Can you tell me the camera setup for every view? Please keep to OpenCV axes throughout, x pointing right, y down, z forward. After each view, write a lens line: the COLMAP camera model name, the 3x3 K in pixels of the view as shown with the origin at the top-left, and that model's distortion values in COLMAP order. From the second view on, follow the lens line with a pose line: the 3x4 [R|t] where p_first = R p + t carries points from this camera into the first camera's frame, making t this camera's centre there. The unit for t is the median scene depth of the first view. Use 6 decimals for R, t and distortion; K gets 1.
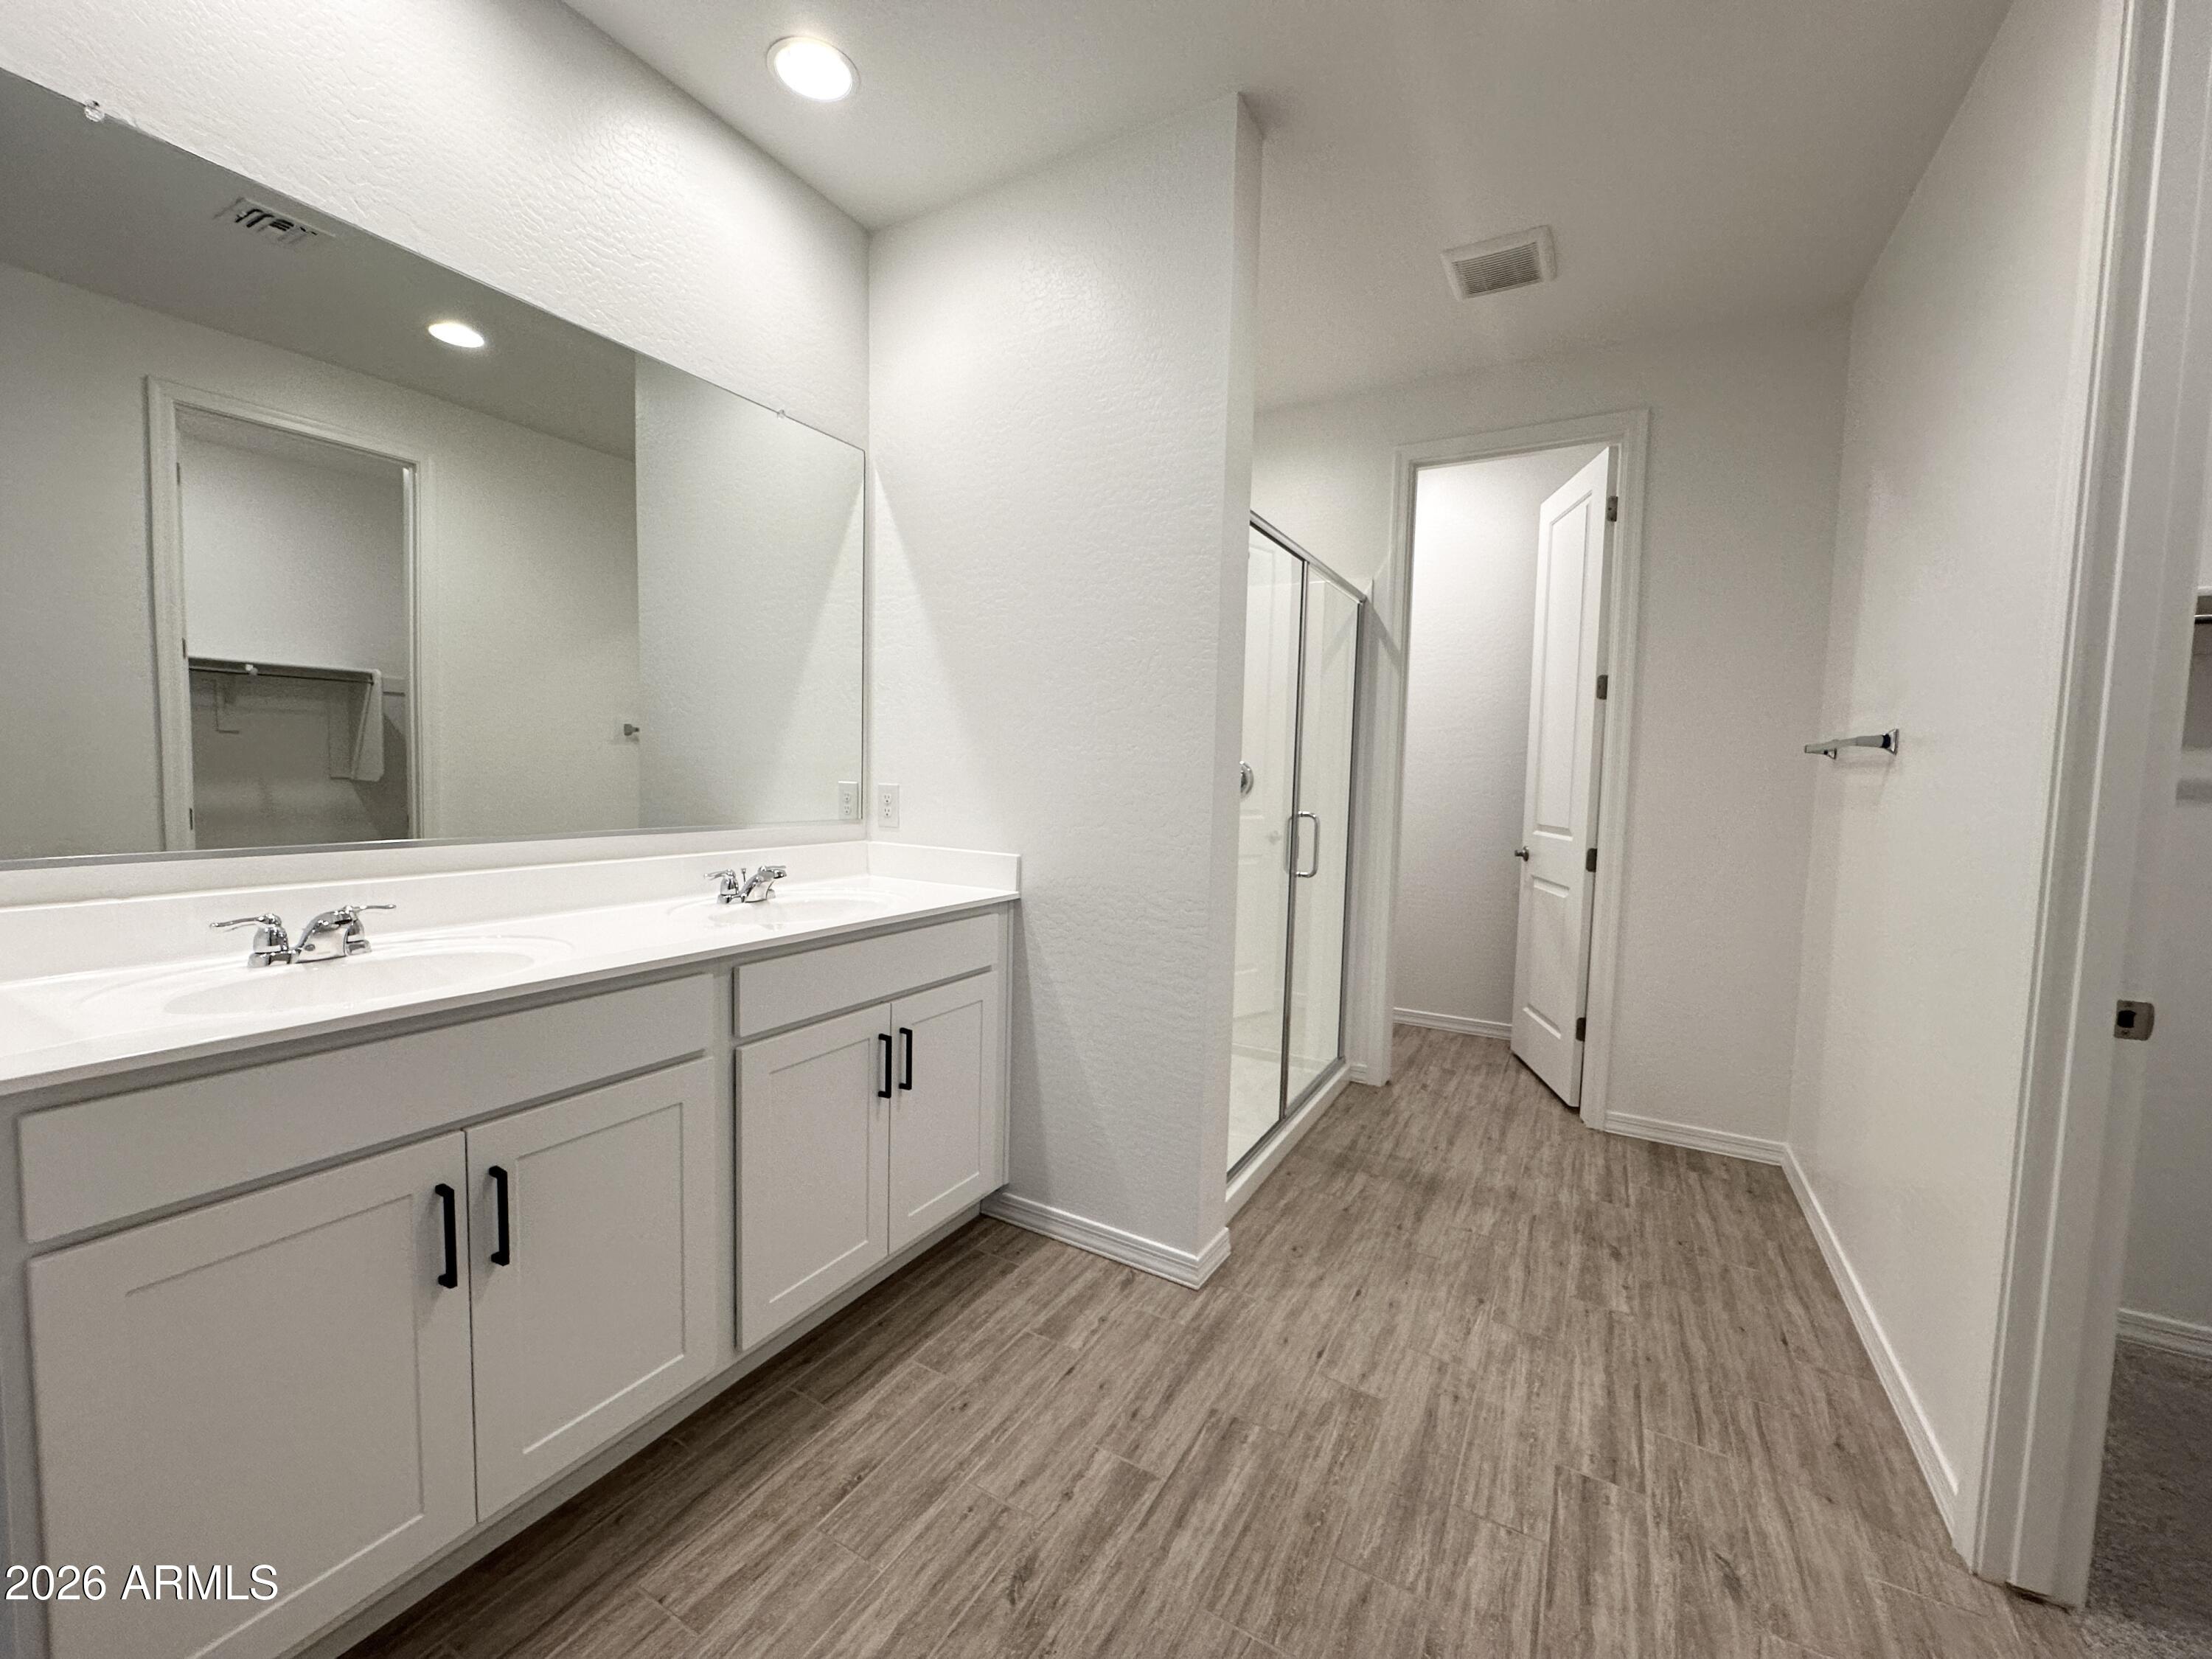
lens RADIAL K [[880.8, 0, 1110.4], [0, 880.8, 826.4], [0, 0, 1]] dist [-0.003029, 0.000161]
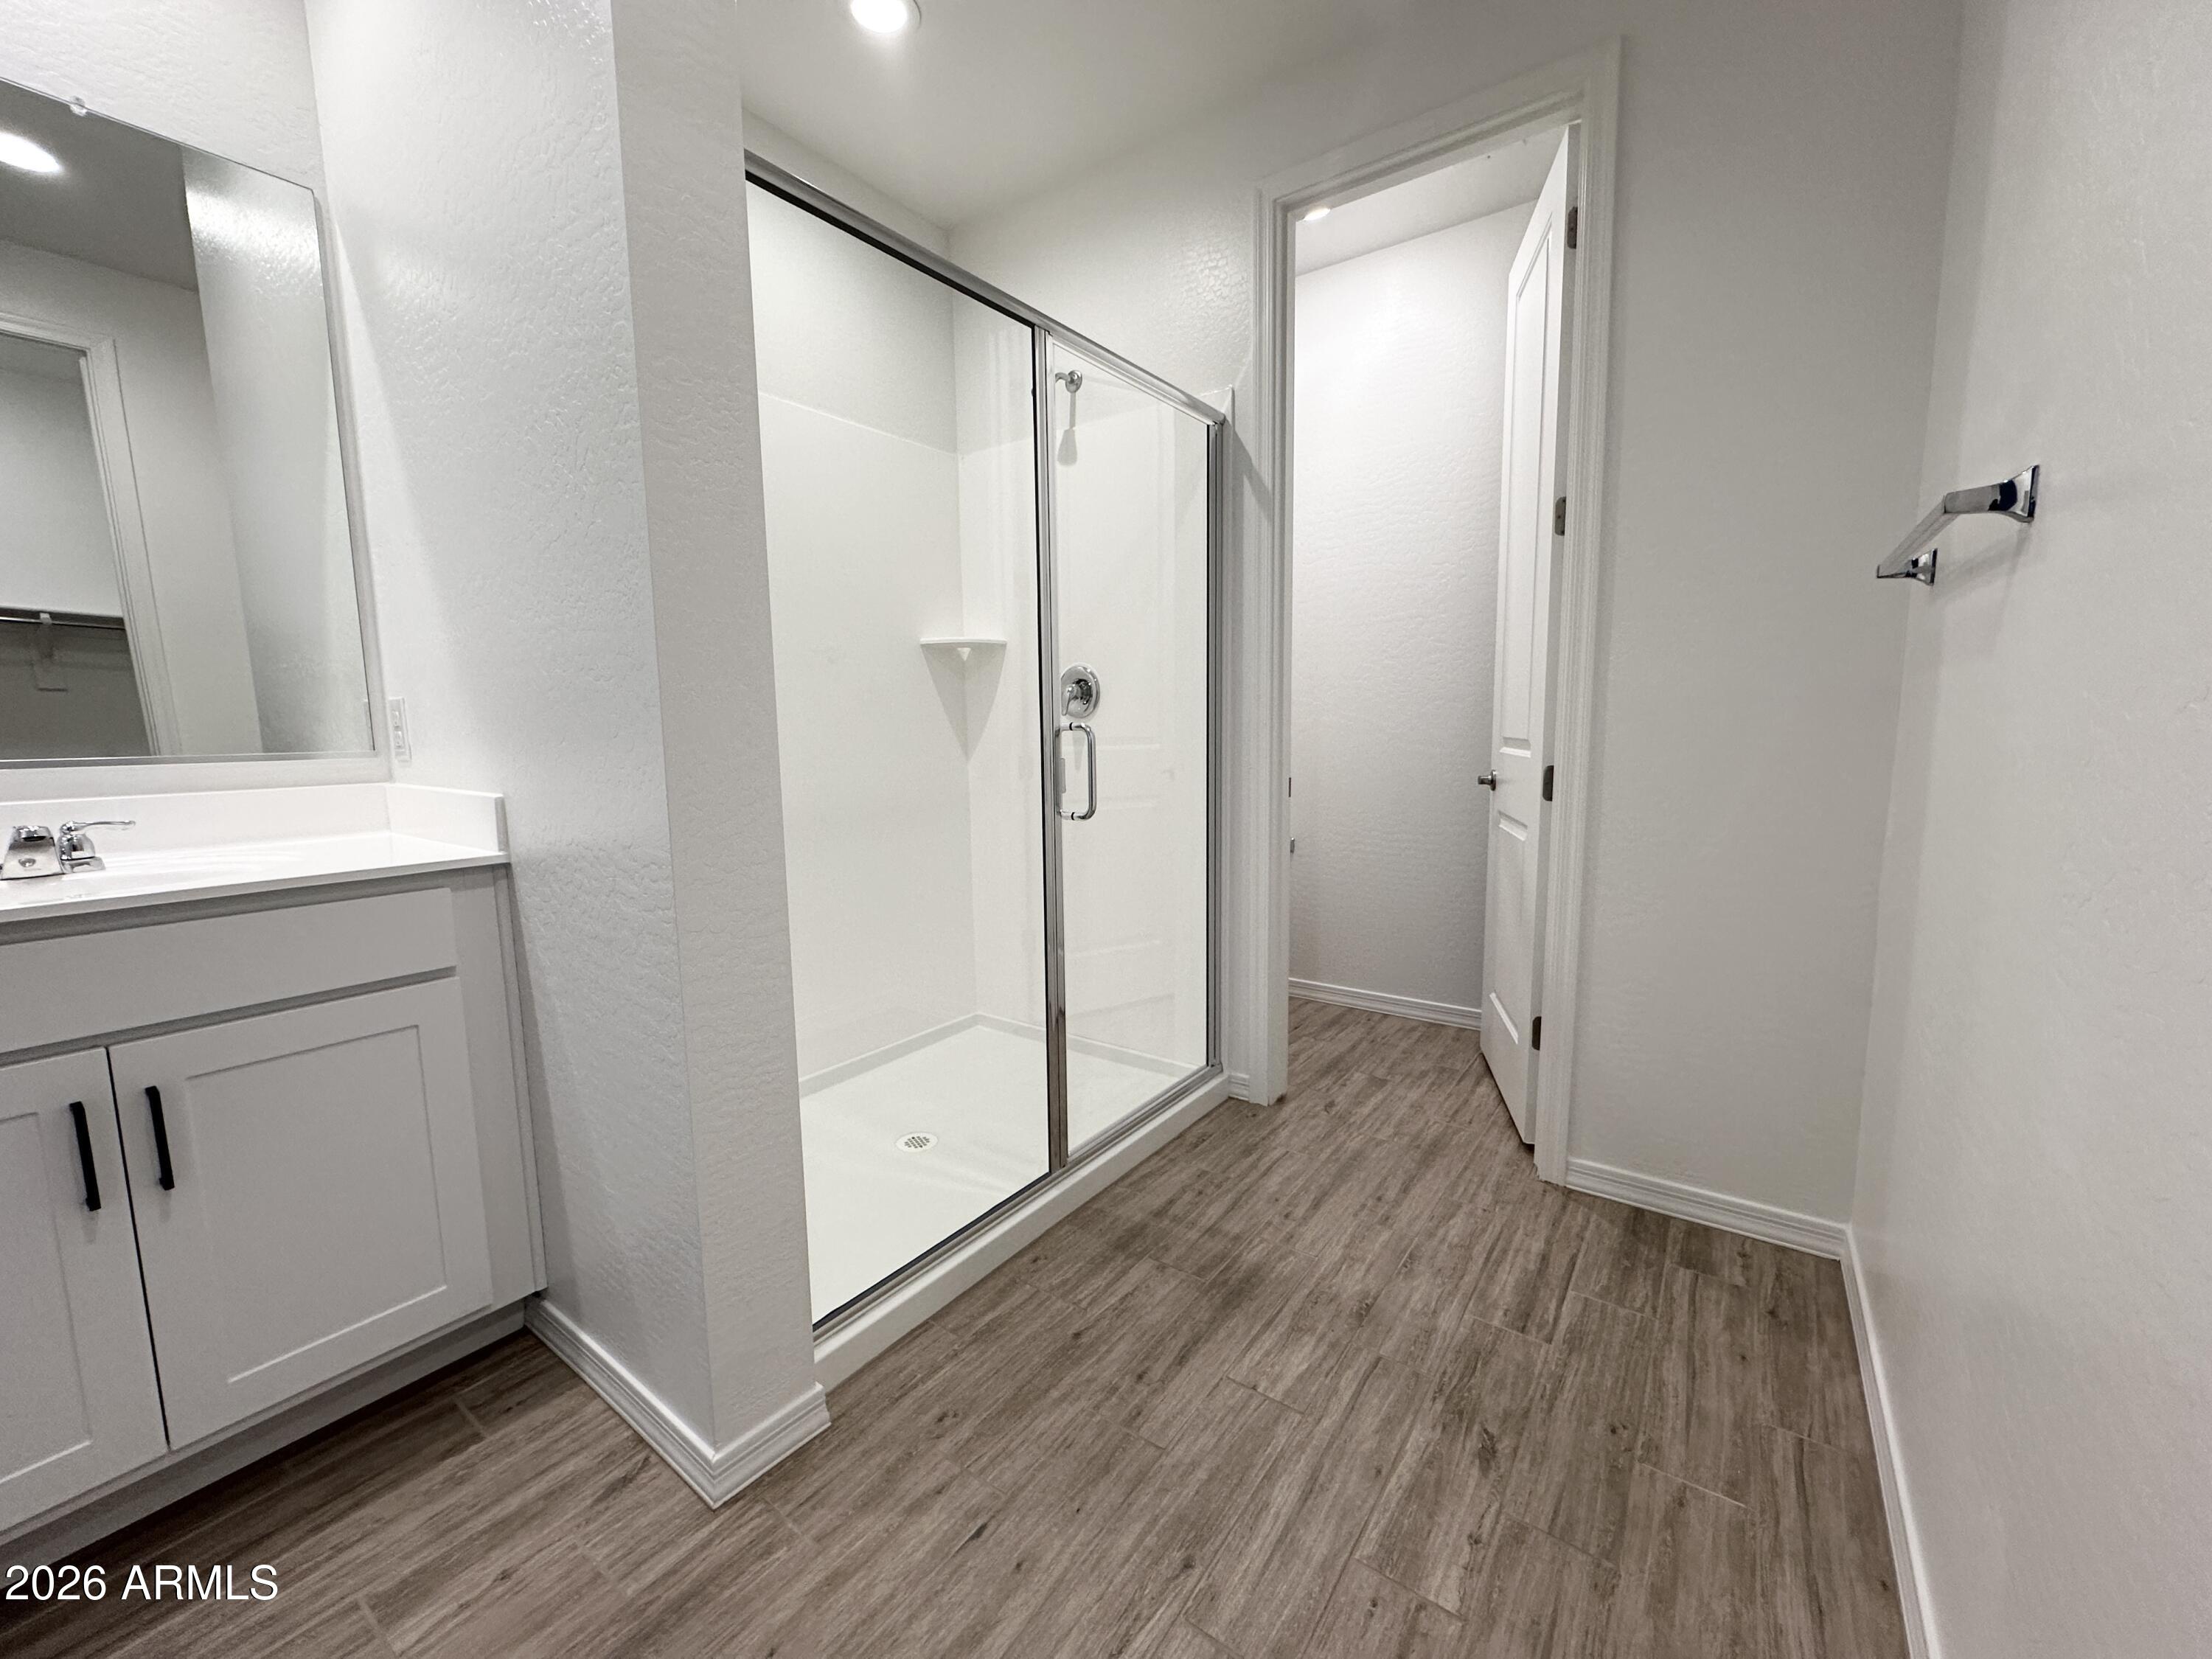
lens RADIAL K [[880.8, 0, 1109.5], [0, 880.8, 825.0], [0, 0, 1]] dist [-0.003029, 0.000161]
pose [[0.993226, -0.023654, -0.113762, 0.417410], [0.029700, 0.998219, 0.051741, 0.035588], [0.112335, -0.054769, 0.992160, 0.433000]]
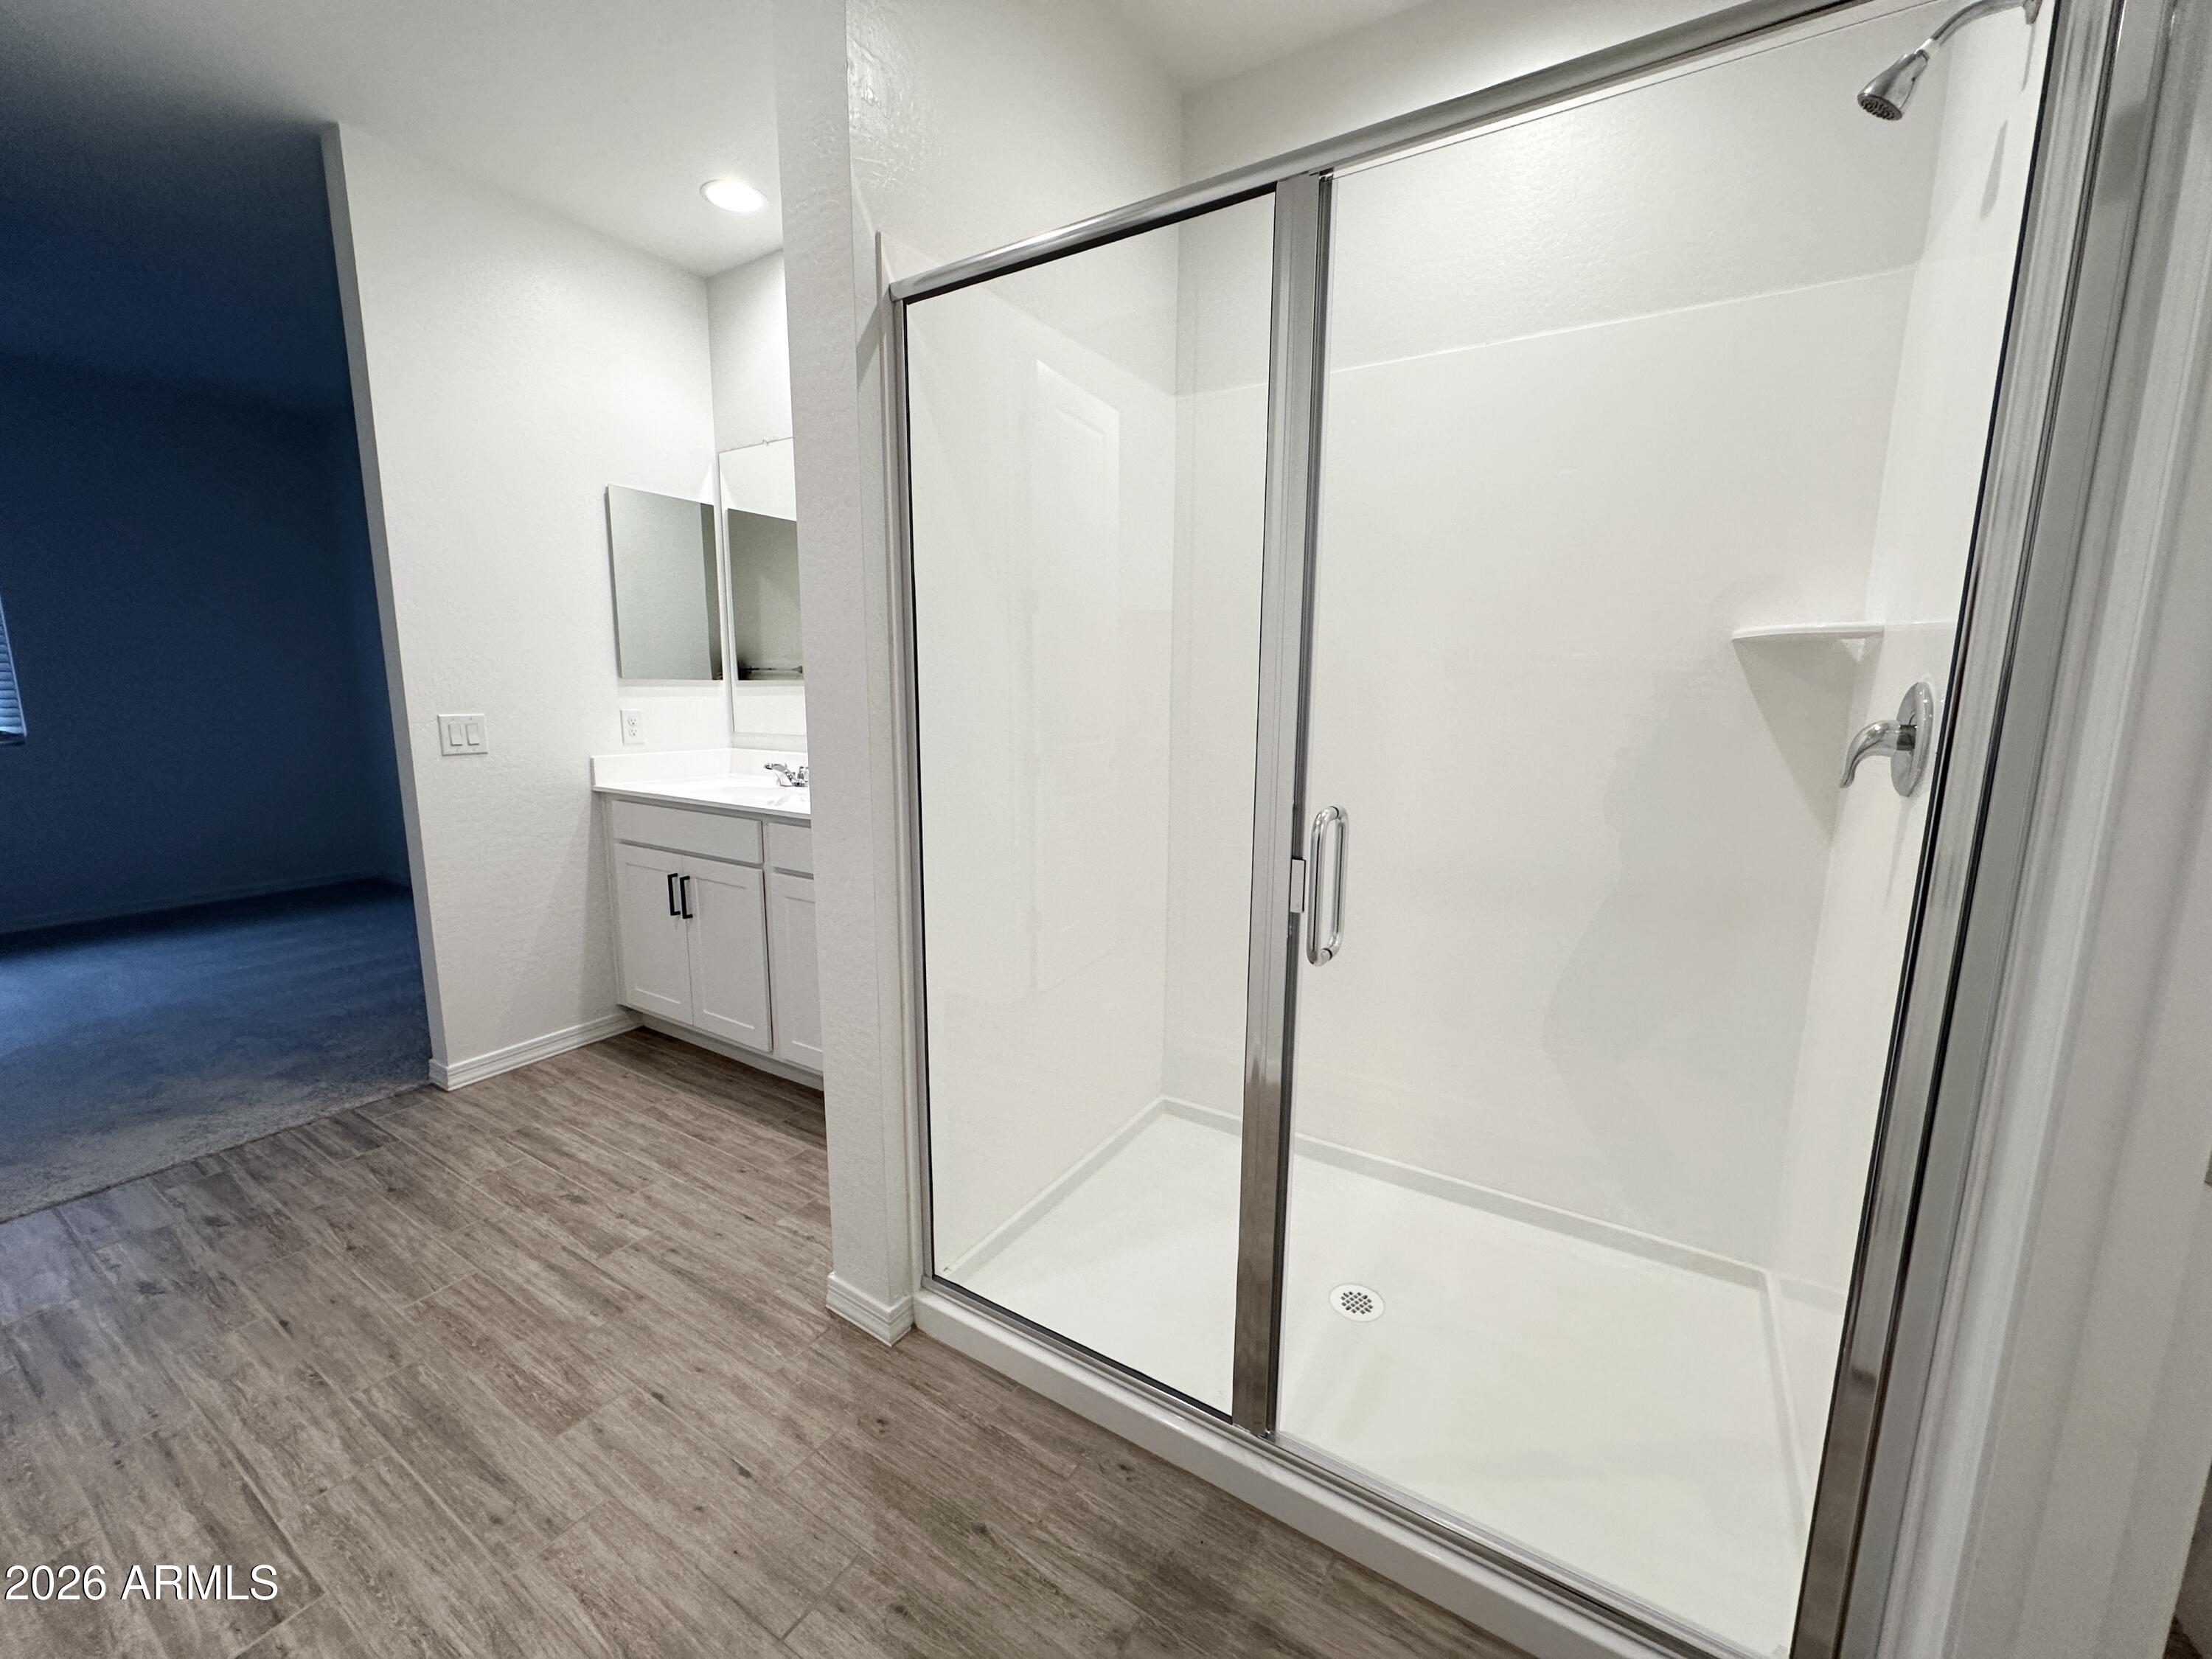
lens RADIAL K [[880.8, 0, 1106.2], [0, 880.8, 823.8], [0, 0, 1]] dist [-0.003029, 0.000161]
pose [[-0.044787, 0.131356, -0.990323, 0.825034], [-0.072933, 0.988242, 0.134379, -0.073555], [0.996331, 0.078246, -0.034680, 1.187819]]
